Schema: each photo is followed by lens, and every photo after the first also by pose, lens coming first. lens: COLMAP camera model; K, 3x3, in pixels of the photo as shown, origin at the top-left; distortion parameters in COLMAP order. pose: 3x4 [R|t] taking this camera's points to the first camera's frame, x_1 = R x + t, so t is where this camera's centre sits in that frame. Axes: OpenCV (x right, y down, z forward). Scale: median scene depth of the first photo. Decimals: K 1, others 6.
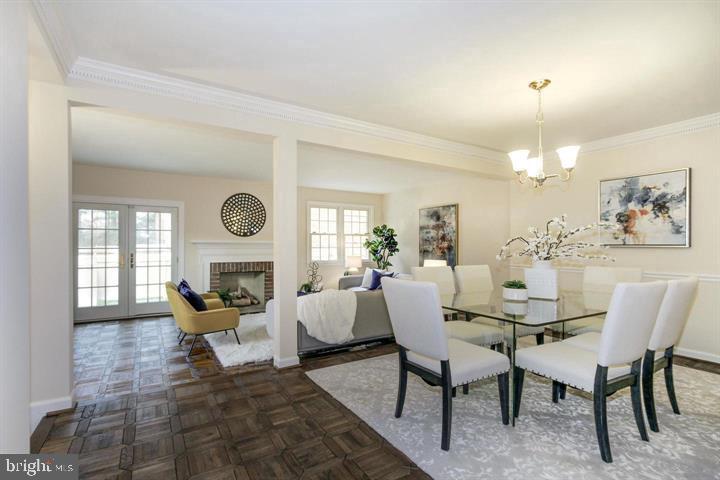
lens RADIAL K [[335.8, 0, 360.0], [0, 335.8, 240.0], [0, 0, 1]] dist [-0.001352, -0.000477]
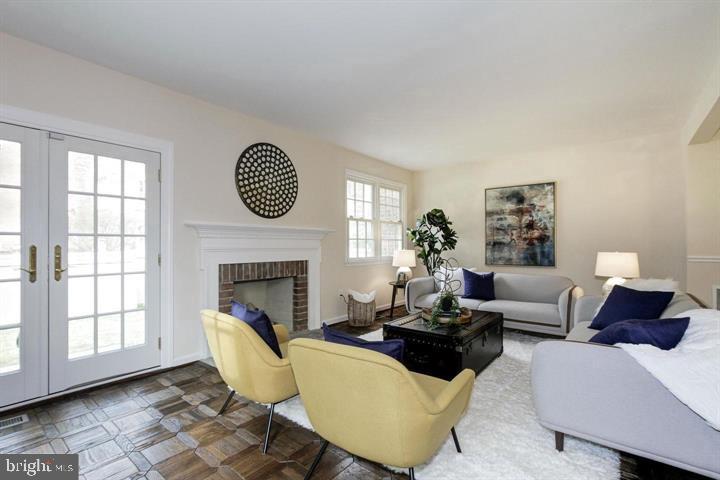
lens RADIAL K [[335.8, 0, 360.0], [0, 335.8, 240.0], [0, 0, 1]] dist [-0.001352, -0.000477]
pose [[0.947953, -0.000281, 0.318411, -0.371529], [-0.000226, 0.999999, 0.001557, 0.025869], [-0.318411, -0.001548, 0.947952, 0.387110]]
